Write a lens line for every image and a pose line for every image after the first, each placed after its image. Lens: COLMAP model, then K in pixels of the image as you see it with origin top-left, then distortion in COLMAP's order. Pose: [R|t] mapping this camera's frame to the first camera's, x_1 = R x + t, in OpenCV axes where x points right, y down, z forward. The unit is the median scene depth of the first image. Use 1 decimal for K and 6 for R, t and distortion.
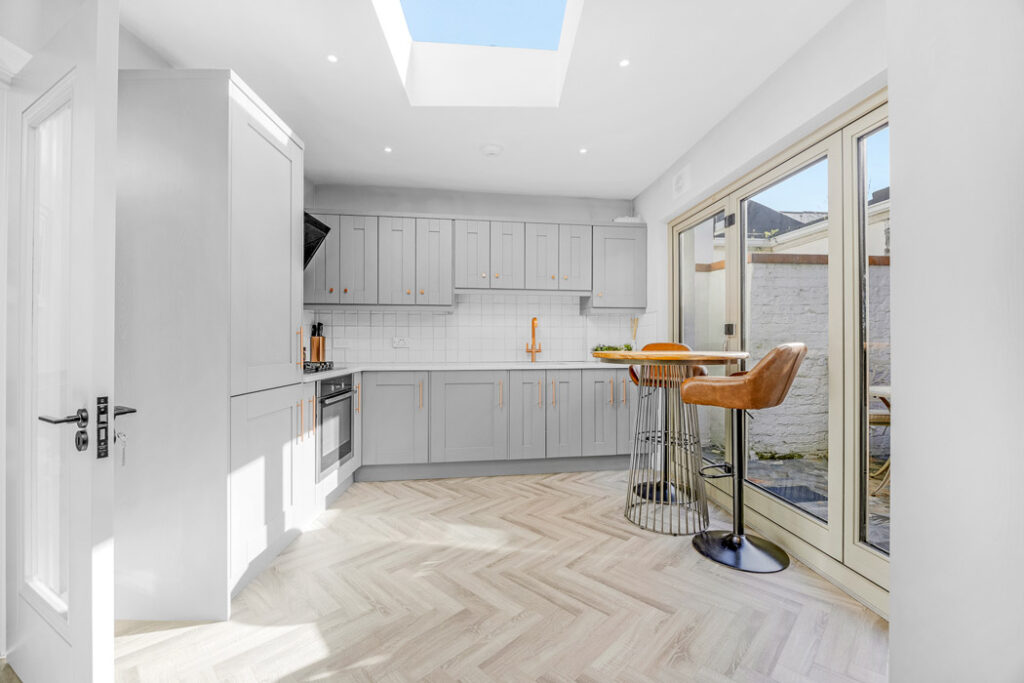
lens RADIAL K [[441.6, 0, 514.4], [0, 441.6, 342.8], [0, 0, 1]] dist [-0.000057, -0.000003]
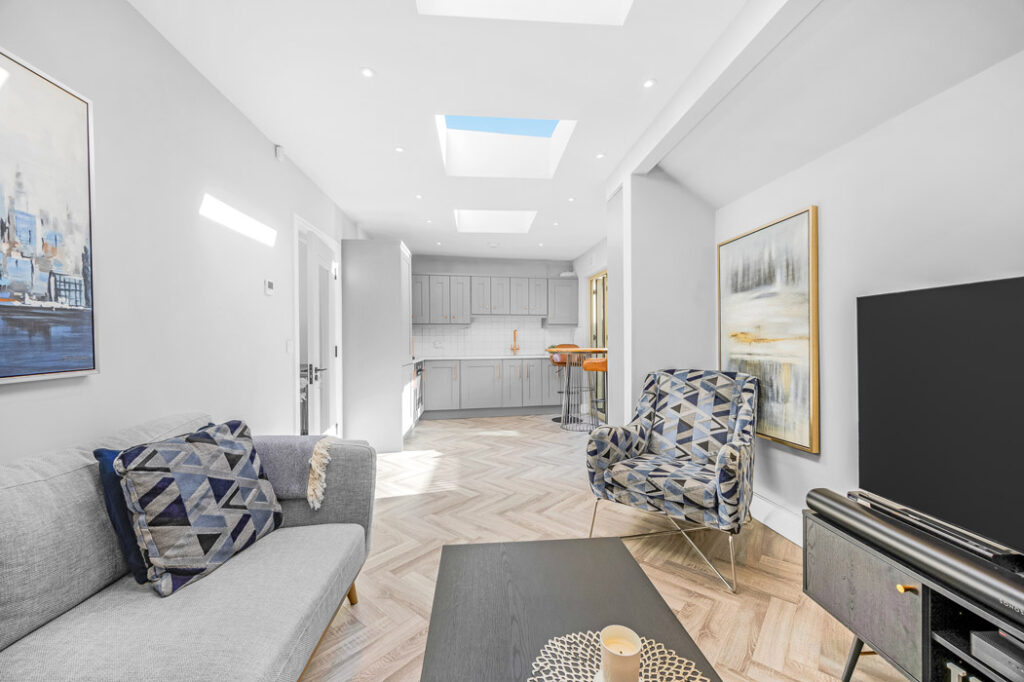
lens RADIAL K [[408.4, 0, 509.3], [0, 408.4, 342.7], [0, 0, 1]] dist [-0.000155, -0.000006]
pose [[0.999223, -0.006204, 0.038918, -0.045896], [0.005975, 0.999964, 0.006008, -0.016803], [-0.038954, -0.005770, 0.999224, -0.669291]]
